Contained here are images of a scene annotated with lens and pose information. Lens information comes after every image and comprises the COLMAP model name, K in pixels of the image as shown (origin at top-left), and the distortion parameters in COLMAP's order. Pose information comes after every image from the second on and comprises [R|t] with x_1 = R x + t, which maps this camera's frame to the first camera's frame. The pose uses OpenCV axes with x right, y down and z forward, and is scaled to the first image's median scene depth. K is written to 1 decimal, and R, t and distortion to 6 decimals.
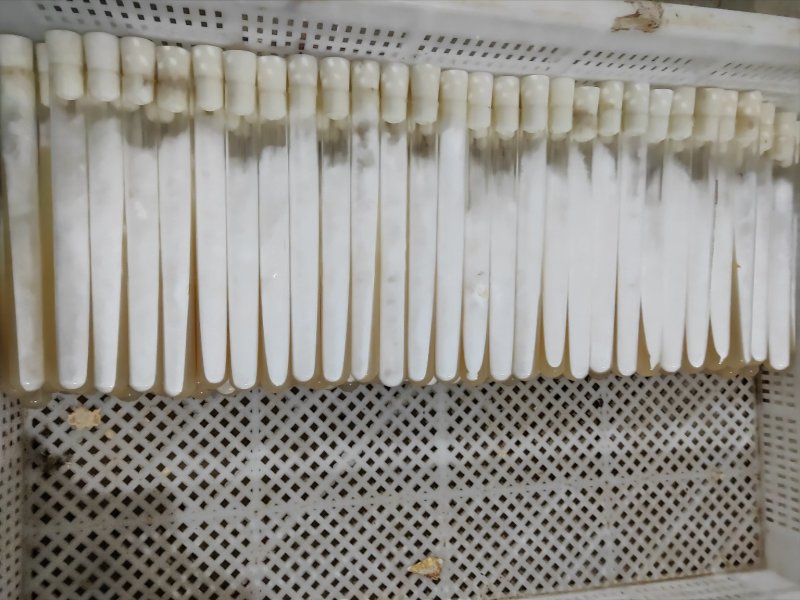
lens RADIAL K [[616.2, 0, 395.8], [0, 616.2, 300.0], [0, 0, 1]] dist [0.003045, -0.003098]
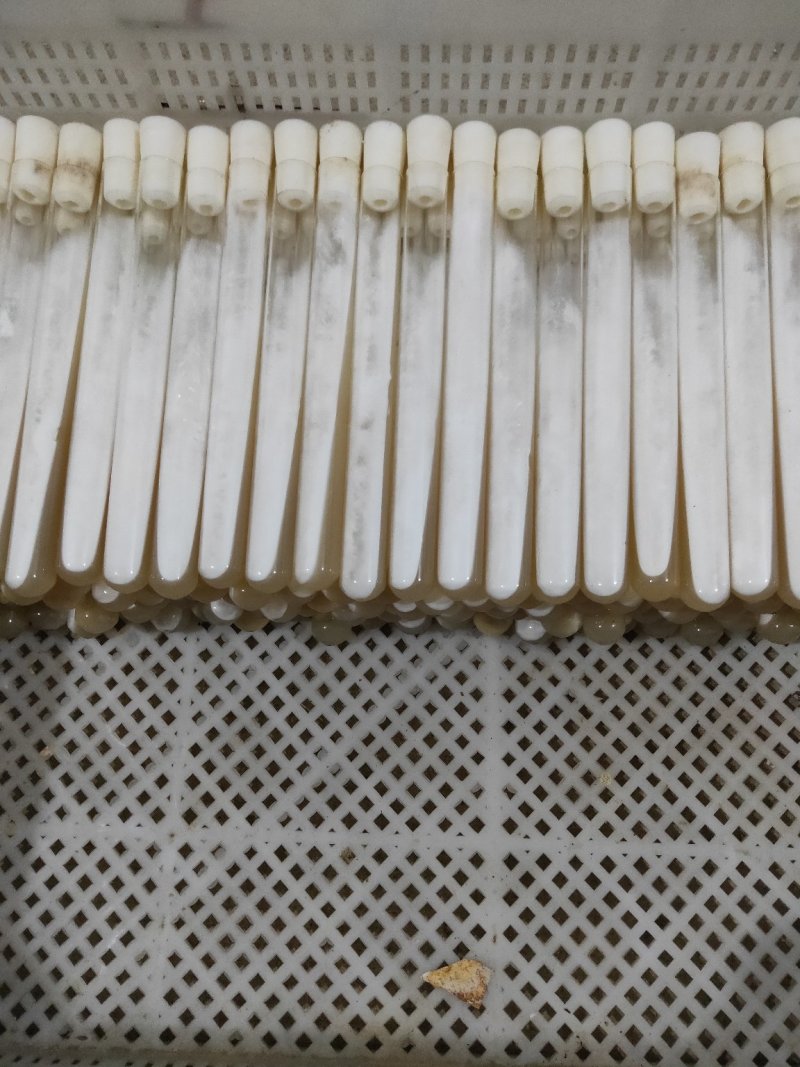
lens RADIAL K [[821.8, 0, 404.6], [0, 821.8, 533.1], [0, 0, 1]] dist [0.003045, -0.003098]
pose [[0.965235, -0.029082, -0.259762, 0.207117], [-0.034608, 0.970822, -0.237289, 0.227812], [0.259084, 0.238030, 0.936065, 0.215051]]
